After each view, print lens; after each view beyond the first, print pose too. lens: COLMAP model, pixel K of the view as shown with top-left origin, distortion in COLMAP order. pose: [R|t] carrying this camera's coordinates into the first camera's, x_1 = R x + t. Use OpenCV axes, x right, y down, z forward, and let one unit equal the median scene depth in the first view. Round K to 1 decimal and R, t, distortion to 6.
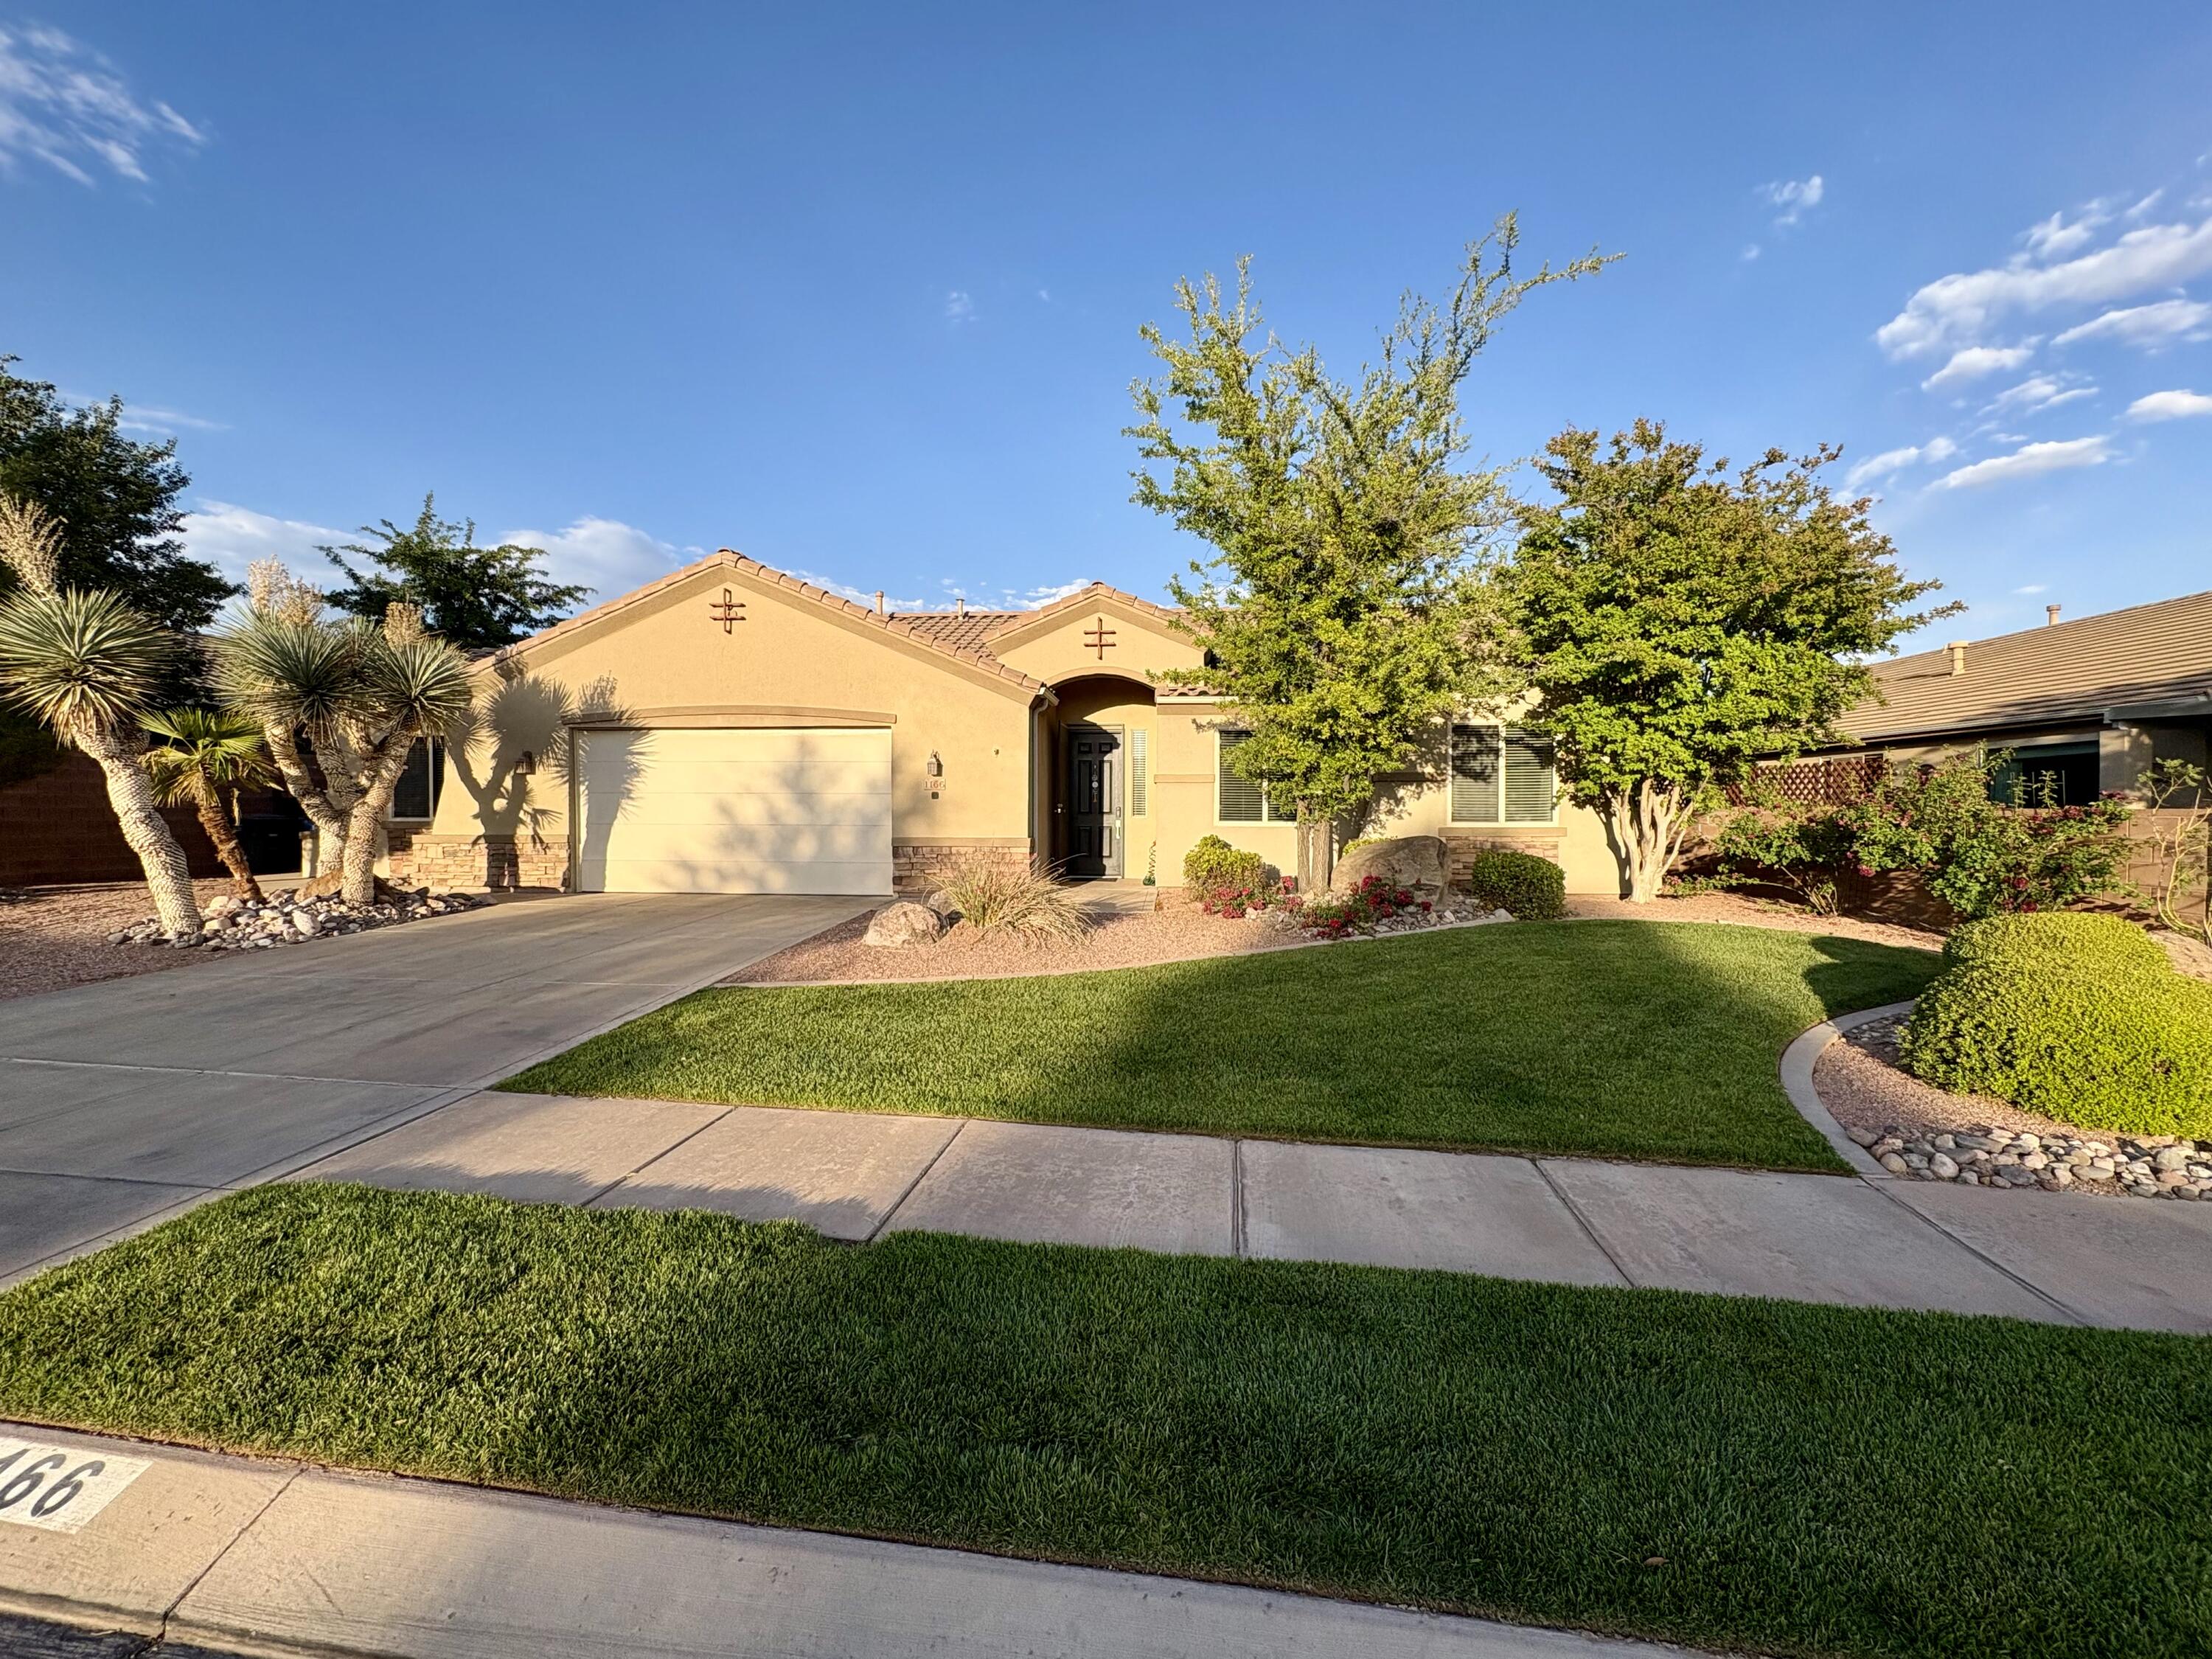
lens RADIAL K [[886.1, 0, 1103.9], [0, 886.1, 827.0], [0, 0, 1]] dist [-0.000574, -0.000044]
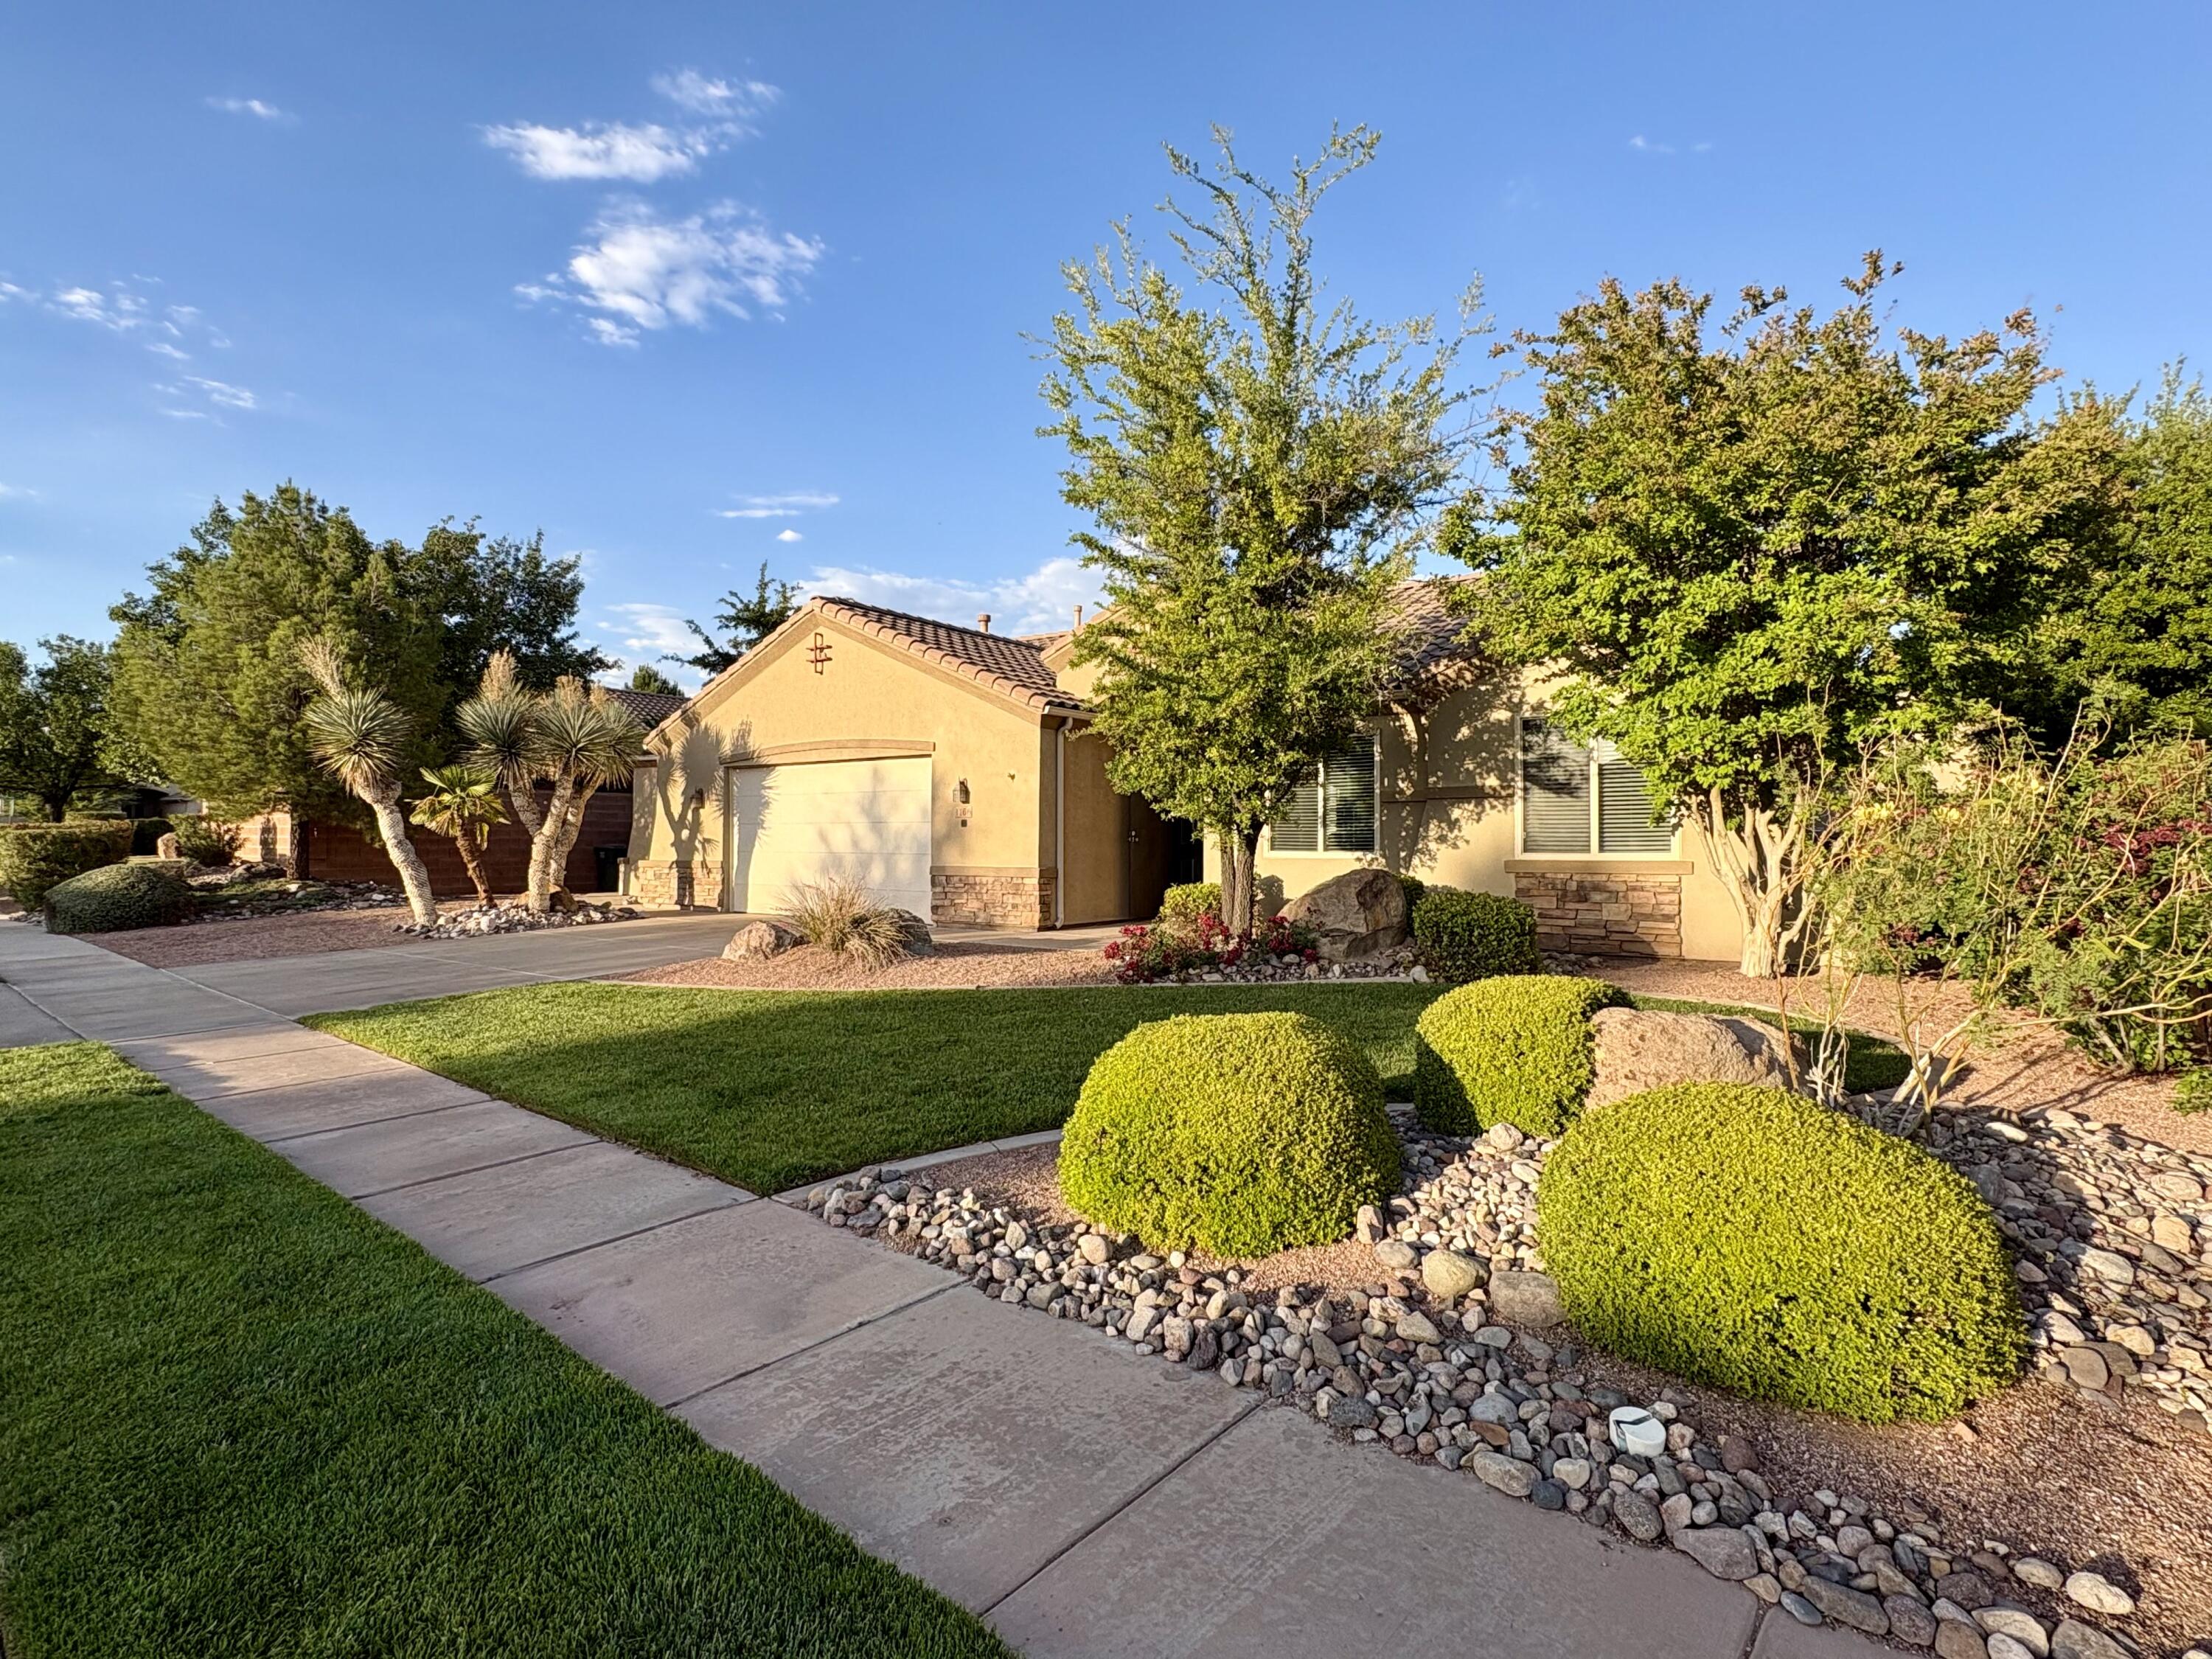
lens RADIAL K [[1110.3, 0, 1104.0], [0, 1110.3, 826.2], [0, 0, 1]] dist [0.000859, 0.000229]
pose [[0.853139, -0.008367, -0.521617, 0.556142], [-0.010372, 0.999402, -0.032995, 0.006280], [0.521581, 0.033560, 0.852542, 0.039722]]
